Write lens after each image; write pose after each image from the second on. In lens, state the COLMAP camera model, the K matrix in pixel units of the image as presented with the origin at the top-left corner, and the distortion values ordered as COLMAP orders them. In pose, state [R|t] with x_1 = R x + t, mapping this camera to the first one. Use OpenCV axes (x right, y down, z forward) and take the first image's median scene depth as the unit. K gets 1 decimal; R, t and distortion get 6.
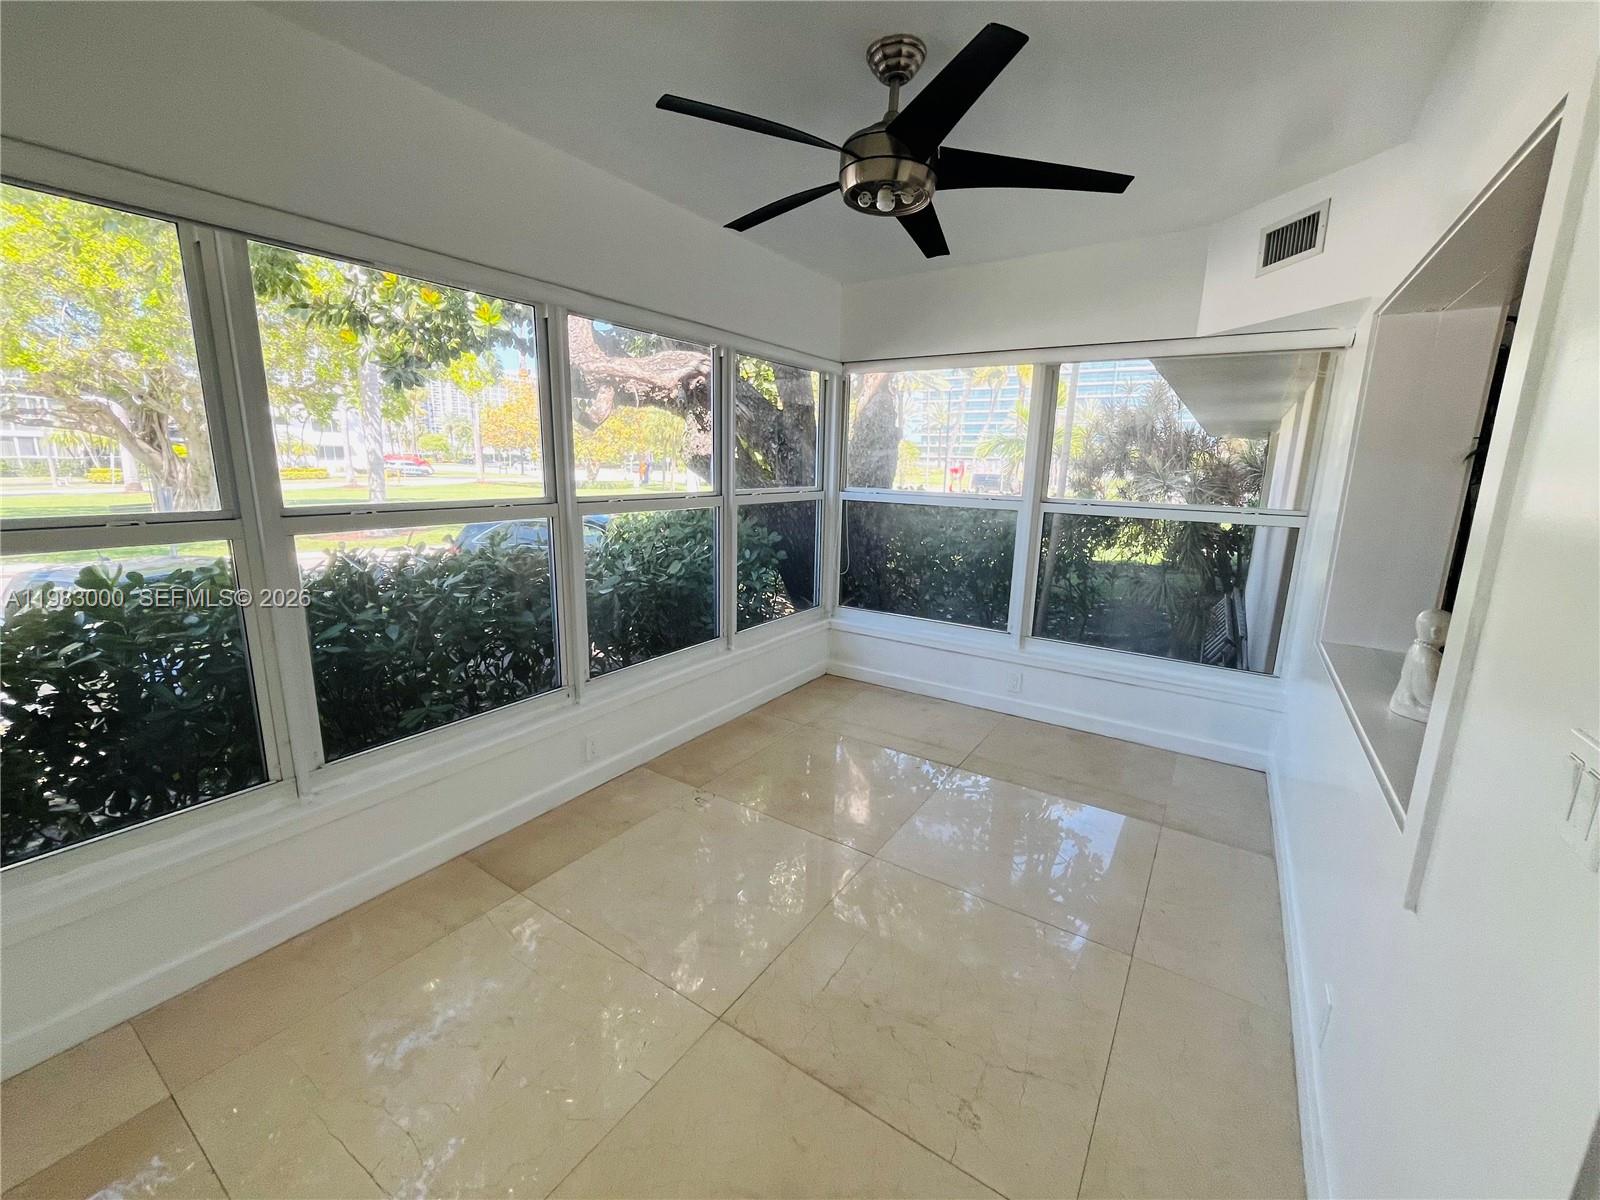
lens RADIAL K [[647.2, 0, 803.6], [0, 647.2, 591.3], [0, 0, 1]] dist [-0.008714, 0.000378]
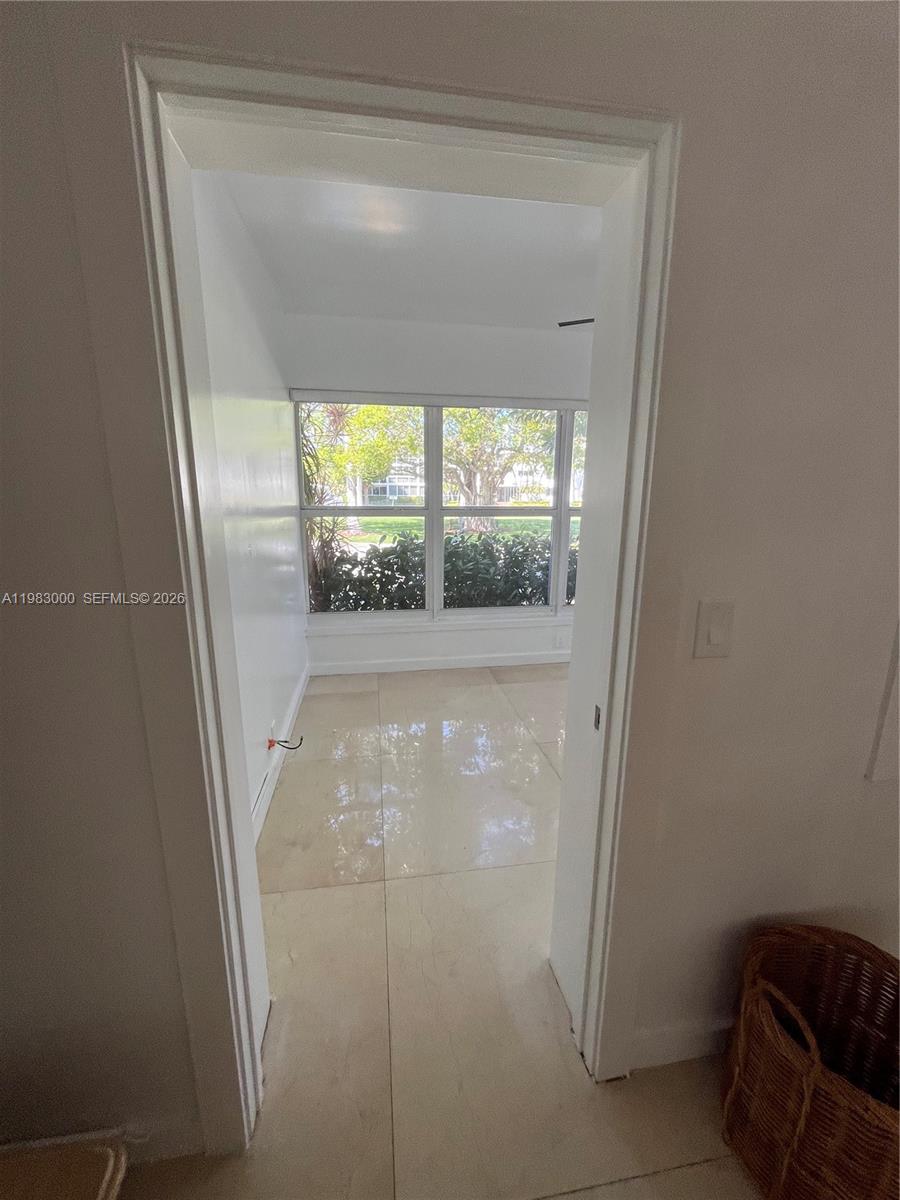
lens RADIAL K [[485.4, 0, 450.2], [0, 485.4, 601.8], [0, 0, 1]] dist [-0.008714, 0.000378]
pose [[0.668207, 0.146007, -0.729508, 0.493134], [-0.134376, 0.988112, 0.074680, 0.069537], [0.731740, 0.048127, 0.679883, -0.207446]]
